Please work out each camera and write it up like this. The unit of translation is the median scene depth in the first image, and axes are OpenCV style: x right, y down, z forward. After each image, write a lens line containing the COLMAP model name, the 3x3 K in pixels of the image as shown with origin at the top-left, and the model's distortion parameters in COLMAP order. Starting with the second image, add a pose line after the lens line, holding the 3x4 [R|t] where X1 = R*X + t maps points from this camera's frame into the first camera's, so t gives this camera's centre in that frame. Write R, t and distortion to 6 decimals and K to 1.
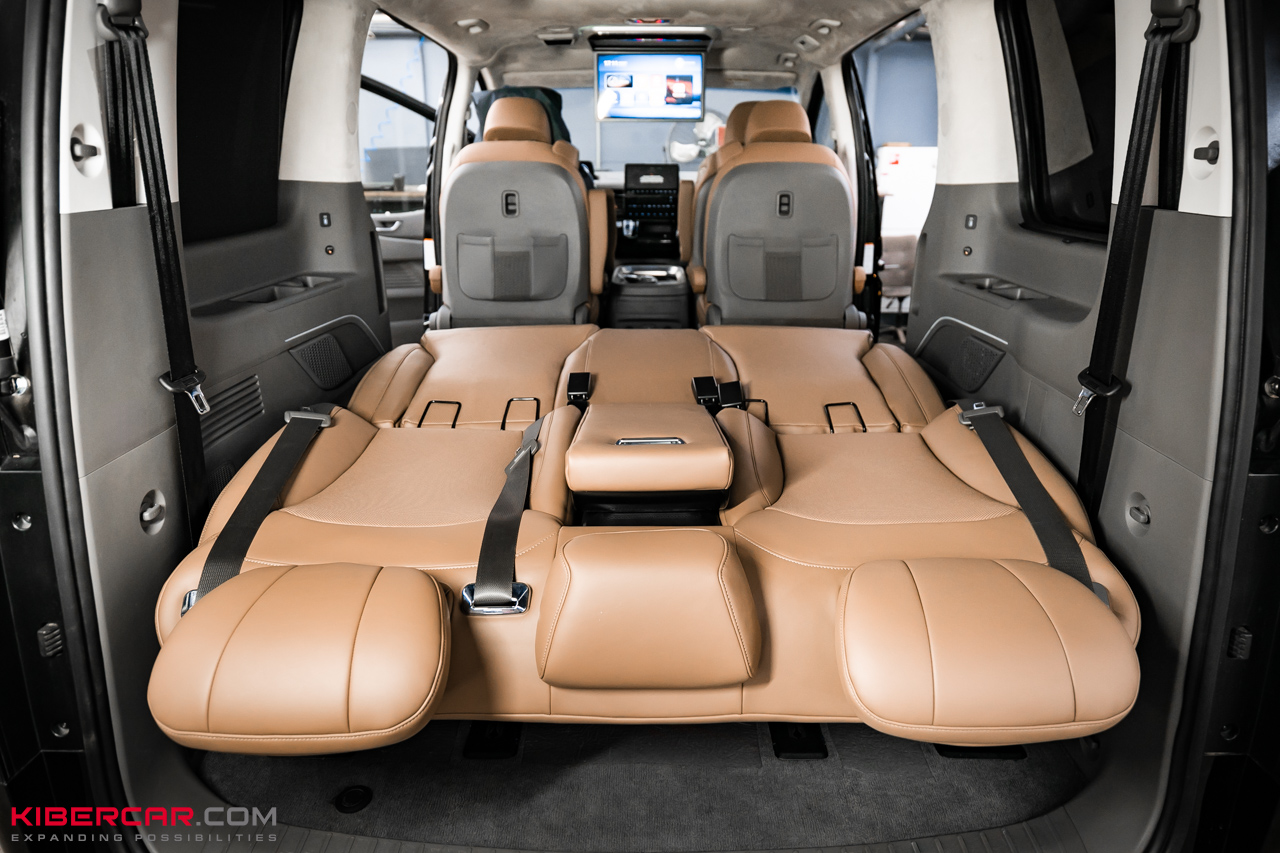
lens RADIAL K [[851.9, 0, 643.9], [0, 851.9, 429.9], [0, 0, 1]] dist [-0.000744, 0.005080]
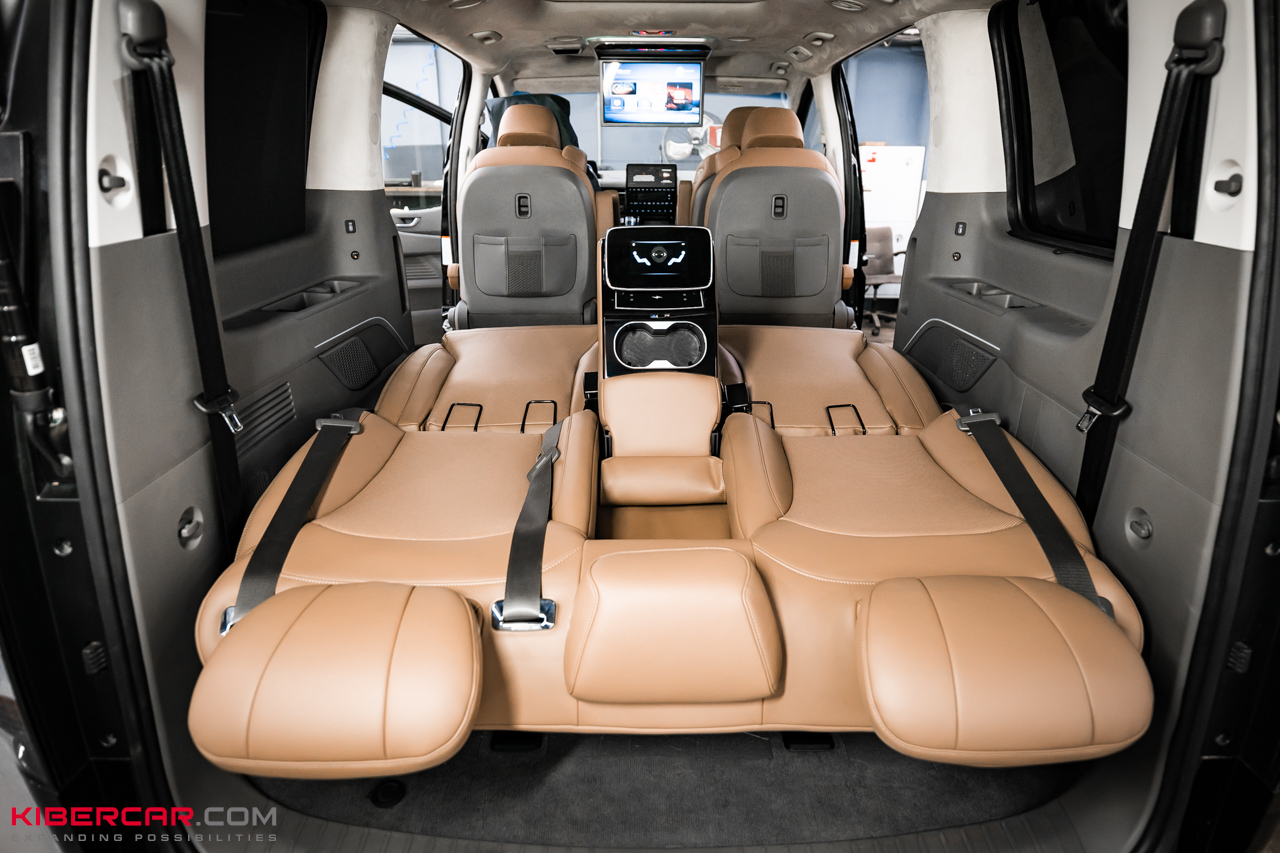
lens RADIAL K [[761.5, 0, 641.4], [0, 761.5, 426.6], [0, 0, 1]] dist [-0.011012, 0.001149]
pose [[0.999975, -0.001173, 0.006998, -0.034636], [0.000887, 0.999167, 0.040792, -0.062441], [-0.007040, -0.040785, 0.999143, 0.079640]]
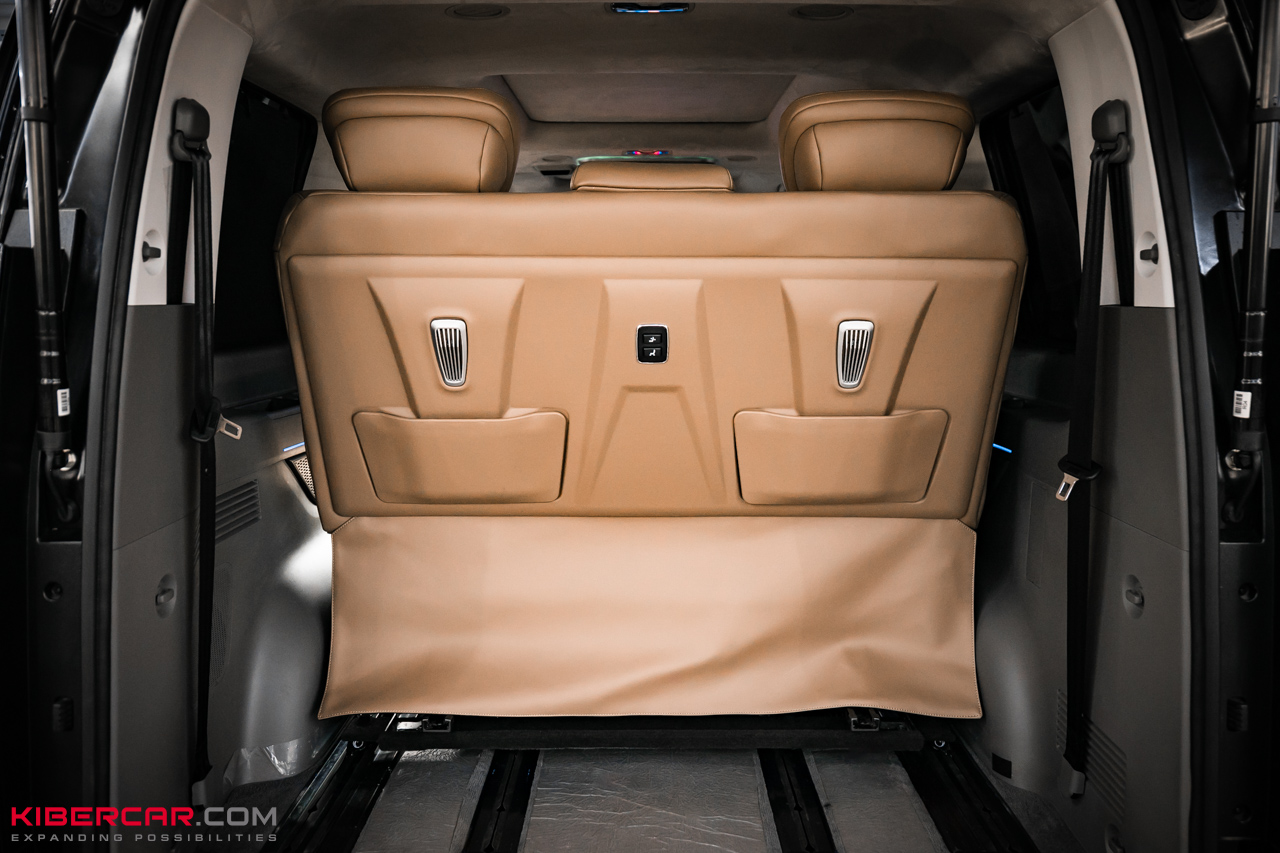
lens RADIAL K [[993.3, 0, 639.5], [0, 993.3, 423.7], [0, 0, 1]] dist [0.030529, -0.005234]
pose [[0.999999, -0.000512, 0.001418, -0.012315], [0.000767, 0.982470, -0.186419, 0.114814], [-0.001298, 0.186420, 0.982469, -0.208018]]
